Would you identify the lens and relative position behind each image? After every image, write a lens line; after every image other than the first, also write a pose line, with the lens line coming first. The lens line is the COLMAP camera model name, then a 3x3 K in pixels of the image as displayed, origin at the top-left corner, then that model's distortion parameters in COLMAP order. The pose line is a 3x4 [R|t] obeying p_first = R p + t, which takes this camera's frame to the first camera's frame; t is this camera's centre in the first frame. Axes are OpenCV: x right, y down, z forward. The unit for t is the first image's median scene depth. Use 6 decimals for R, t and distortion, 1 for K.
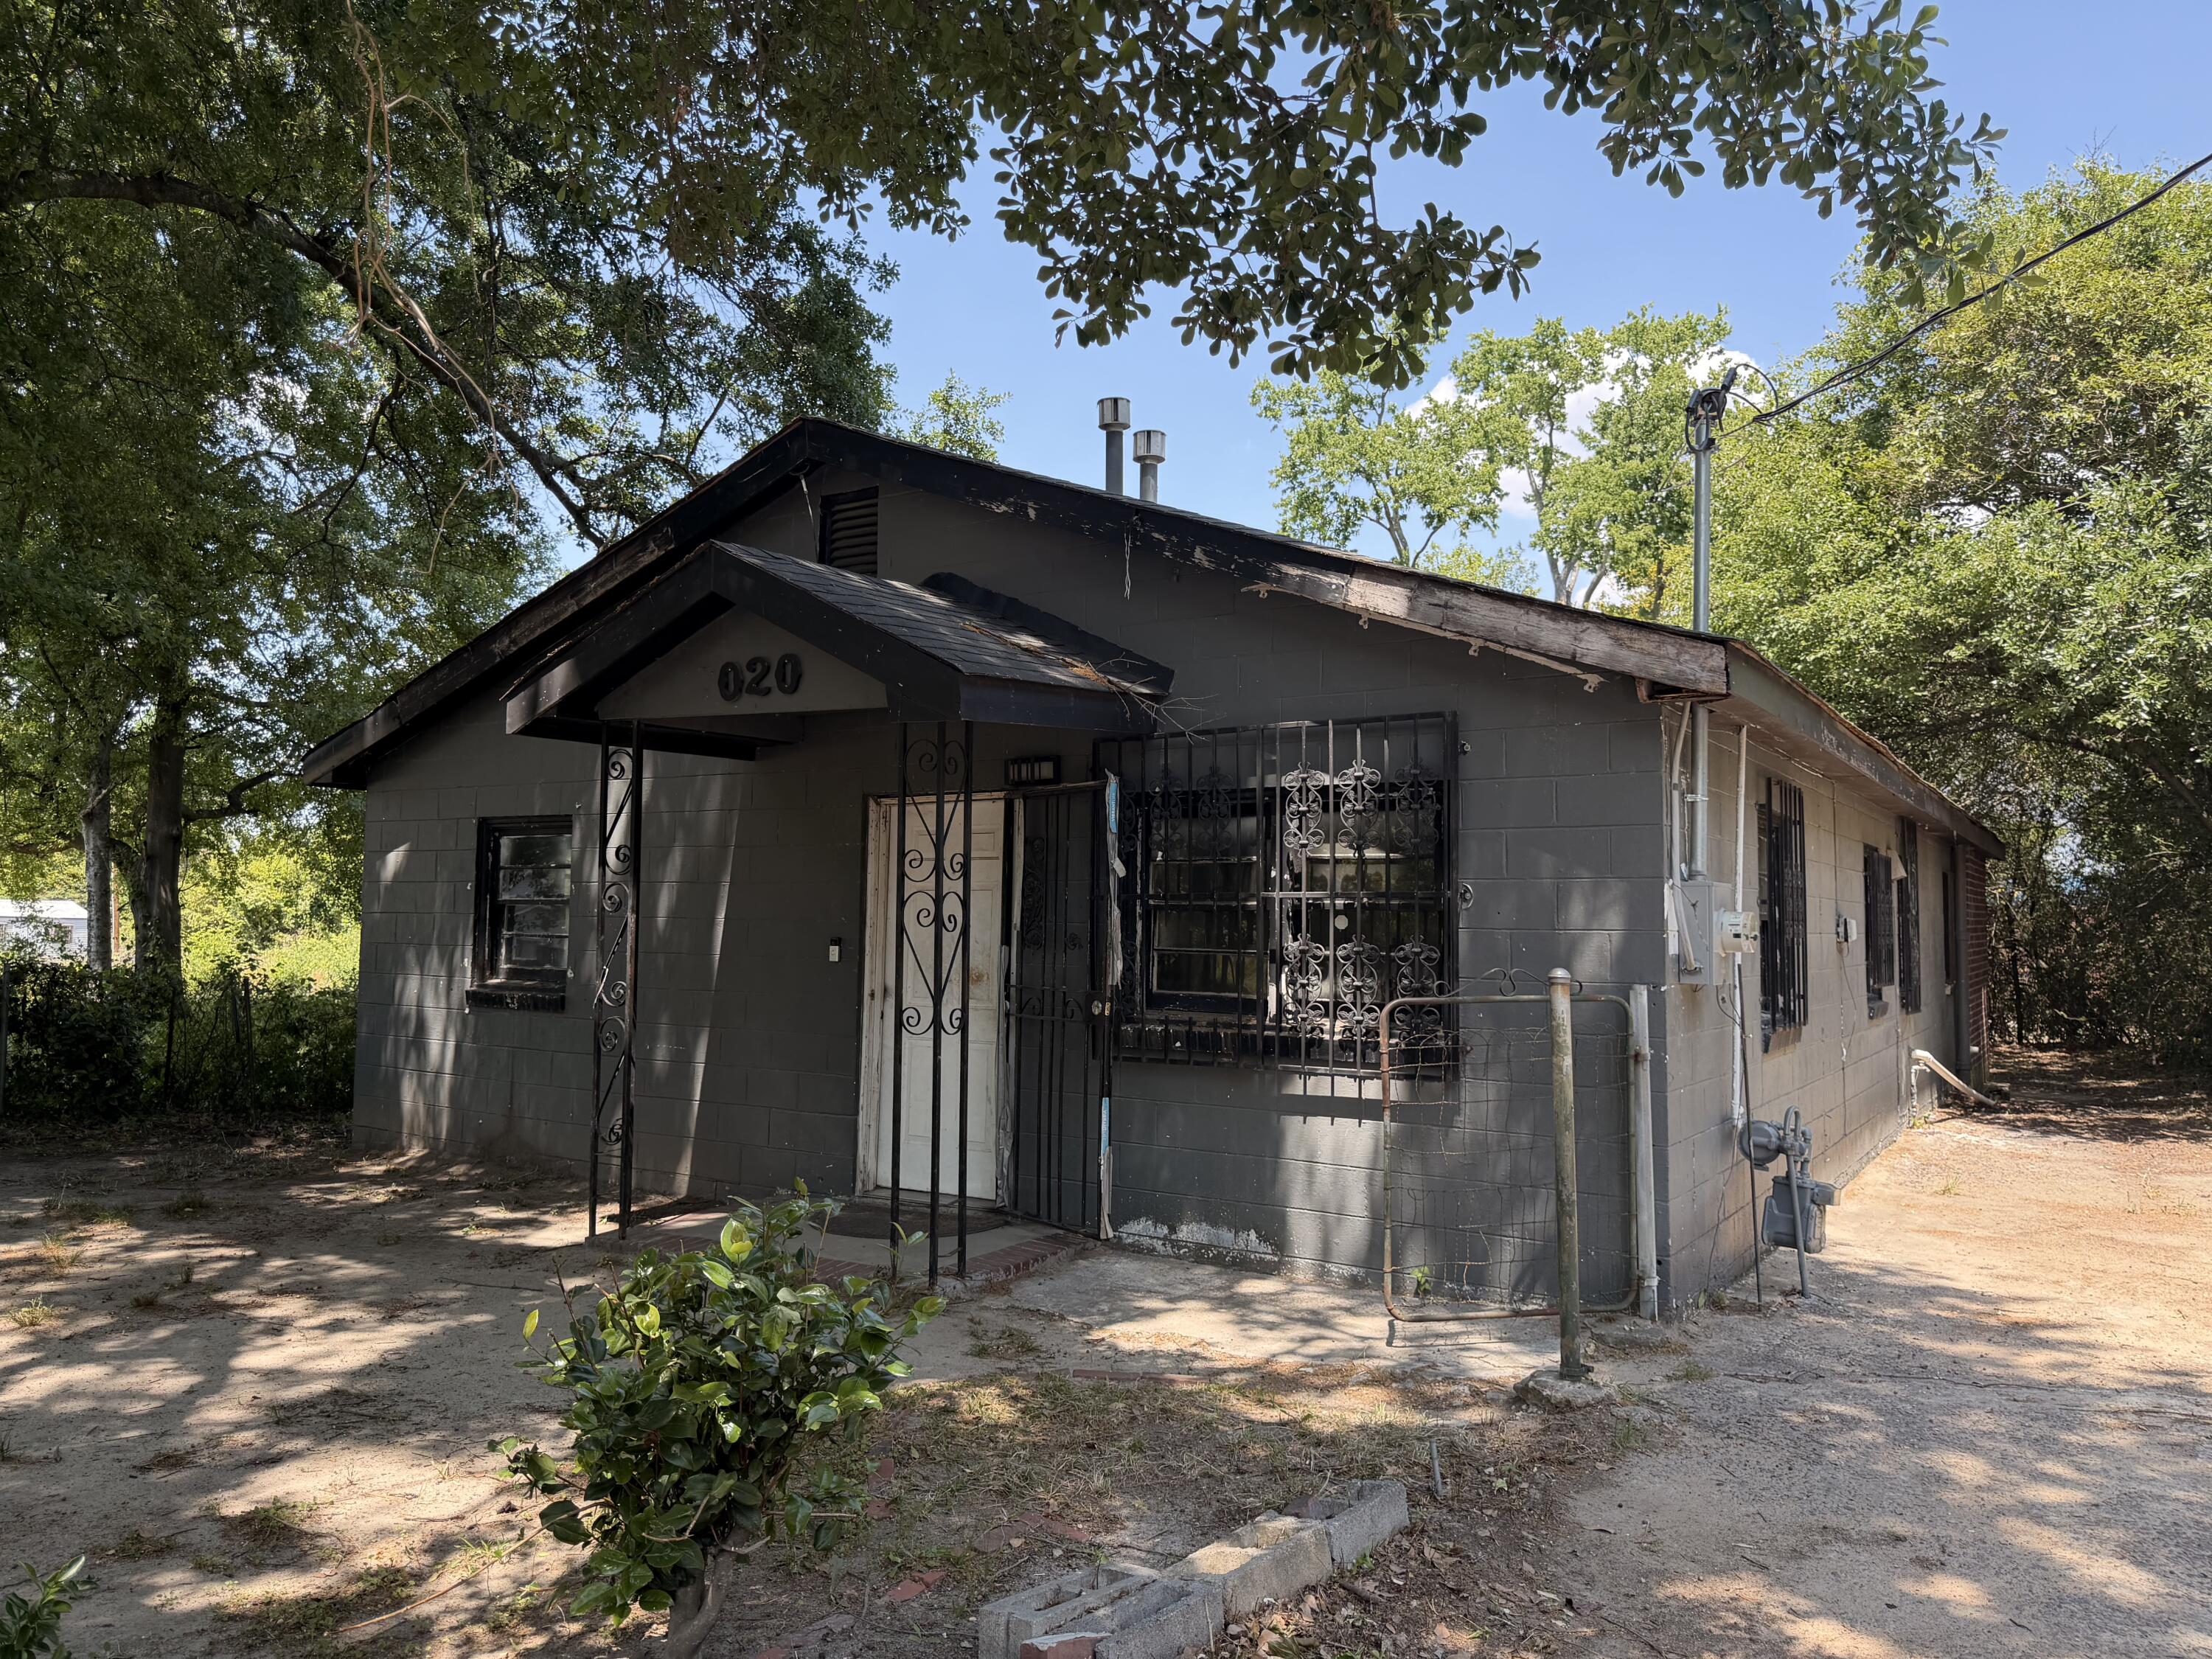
lens RADIAL K [[1573.8, 0, 1098.0], [0, 1573.8, 847.3], [0, 0, 1]] dist [0.000785, -0.007942]
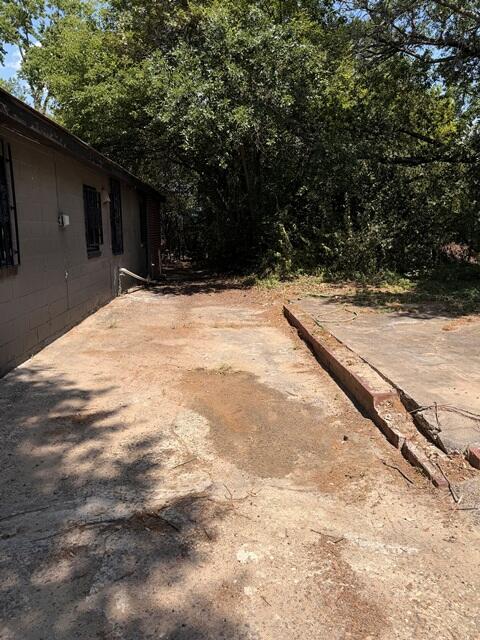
lens RADIAL K [[455.4, 0, 241.8], [0, 455.4, 323.9], [0, 0, 1]] dist [0.000785, -0.007942]
pose [[0.804982, -0.112491, 0.582538, 0.202556], [-0.042437, 0.968429, 0.245651, 0.017669], [-0.591780, -0.222466, 0.774794, 0.221540]]
